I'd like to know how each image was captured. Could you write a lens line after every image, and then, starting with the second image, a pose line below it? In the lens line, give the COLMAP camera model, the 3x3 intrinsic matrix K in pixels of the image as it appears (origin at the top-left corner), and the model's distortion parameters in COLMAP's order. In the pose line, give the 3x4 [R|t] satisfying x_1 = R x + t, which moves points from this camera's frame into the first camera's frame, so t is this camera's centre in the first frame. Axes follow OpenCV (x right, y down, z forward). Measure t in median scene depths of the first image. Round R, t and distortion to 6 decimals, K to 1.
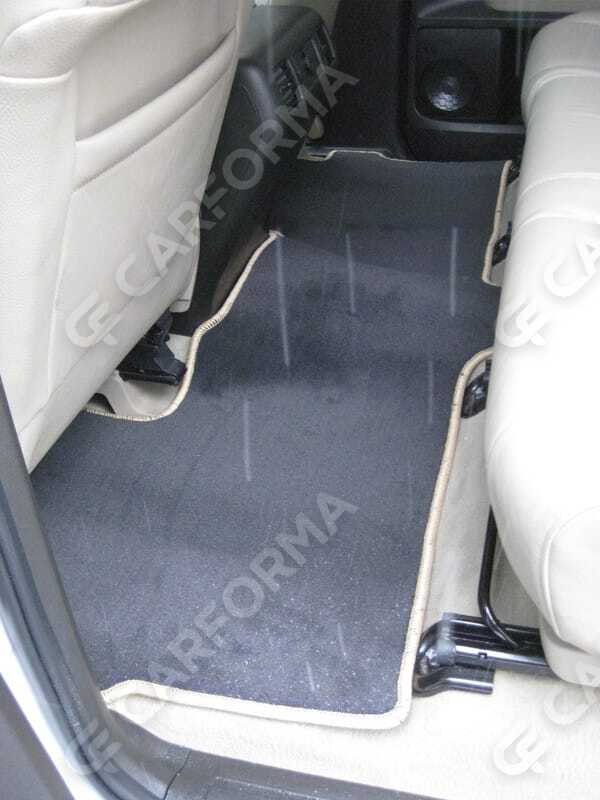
lens RADIAL K [[900.4, 0, 300.0], [0, 900.4, 400.0], [0, 0, 1]] dist [-0.138191, 0.010981]
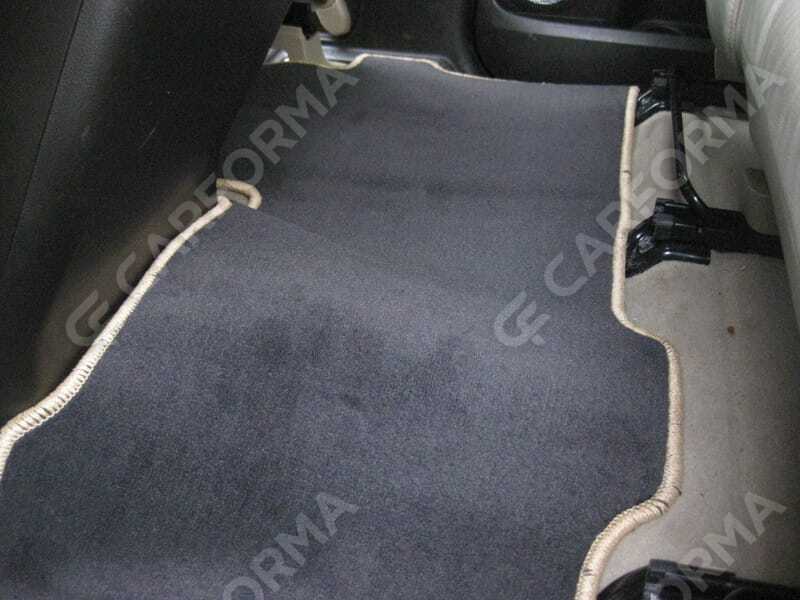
lens RADIAL K [[900.4, 0, 400.0], [0, 900.4, 300.0], [0, 0, 1]] dist [-0.138191, 0.010981]
pose [[0.996861, 0.051174, 0.060415, 0.053636], [-0.050543, 0.998651, -0.011926, -0.148070], [-0.060944, 0.008835, 0.998102, 0.549476]]
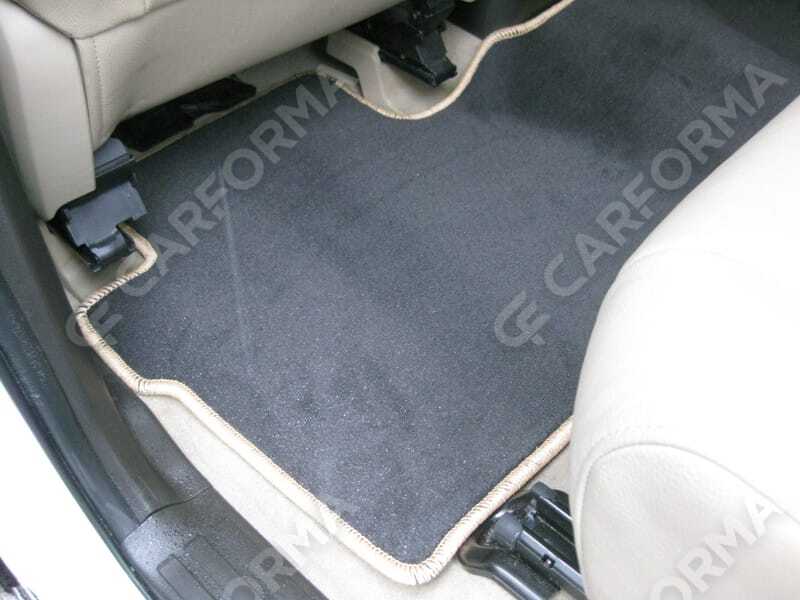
lens RADIAL K [[900.4, 0, 400.0], [0, 900.4, 300.0], [0, 0, 1]] dist [-0.138191, 0.010981]
pose [[0.866201, 0.402503, -0.296120, 0.147604], [-0.345443, 0.910530, 0.227166, -0.013461], [0.361061, -0.094479, 0.927744, 0.206099]]
